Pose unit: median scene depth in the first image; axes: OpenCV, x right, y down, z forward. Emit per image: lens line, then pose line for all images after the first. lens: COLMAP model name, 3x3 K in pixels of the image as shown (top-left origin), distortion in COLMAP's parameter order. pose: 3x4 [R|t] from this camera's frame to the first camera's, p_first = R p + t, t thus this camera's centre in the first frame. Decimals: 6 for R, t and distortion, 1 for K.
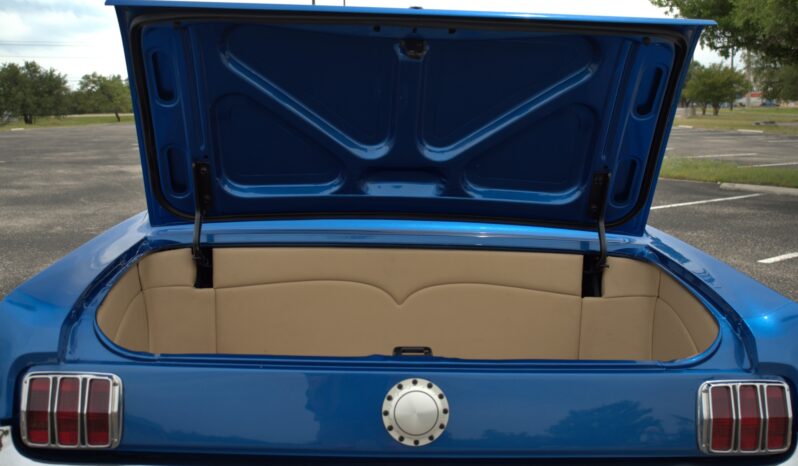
lens RADIAL K [[819.6, 0, 401.8], [0, 819.6, 226.4], [0, 0, 1]] dist [-0.151654, 0.000000]
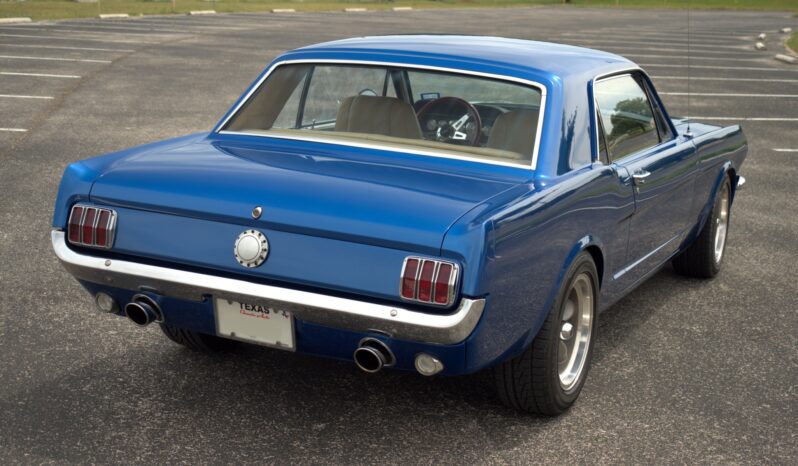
lens RADIAL K [[1334.3, 0, 392.9], [0, 1334.3, 231.6], [0, 0, 1]] dist [-0.019058, 0.000000]
pose [[0.890580, 0.112467, -0.440702, 1.596898], [-0.096053, 0.993599, 0.059460, -0.013779], [0.444568, -0.010623, 0.895682, -1.503951]]
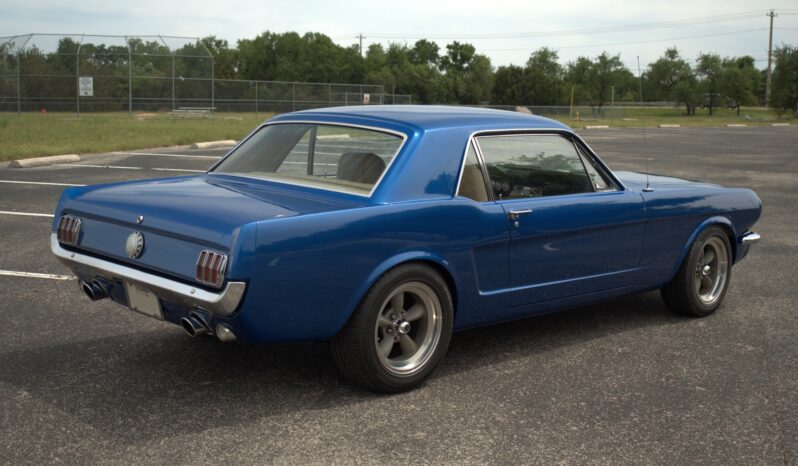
lens RADIAL K [[1089.6, 0, 401.6], [0, 1089.6, 249.0], [0, 0, 1]] dist [-0.098927, 0.000000]
pose [[0.660923, 0.110289, -0.742305, 3.064024], [-0.117640, 0.992139, 0.042666, 0.001012], [0.741176, 0.059126, 0.668702, -0.629555]]
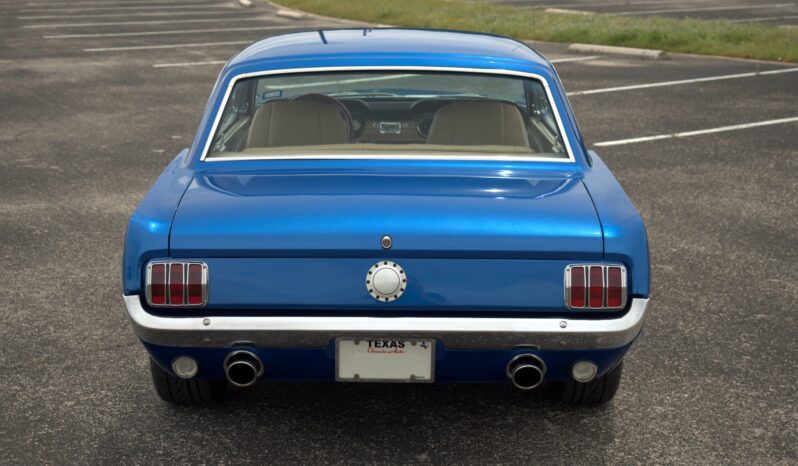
lens RADIAL K [[1258.5, 0, 396.8], [0, 1258.5, 235.6], [0, 0, 1]] dist [-0.010828, 0.000000]
pose [[0.998958, -0.011428, -0.044194, 0.153960], [0.014520, 0.997421, 0.070295, -0.045344], [0.043276, -0.070864, 0.996547, -1.562039]]
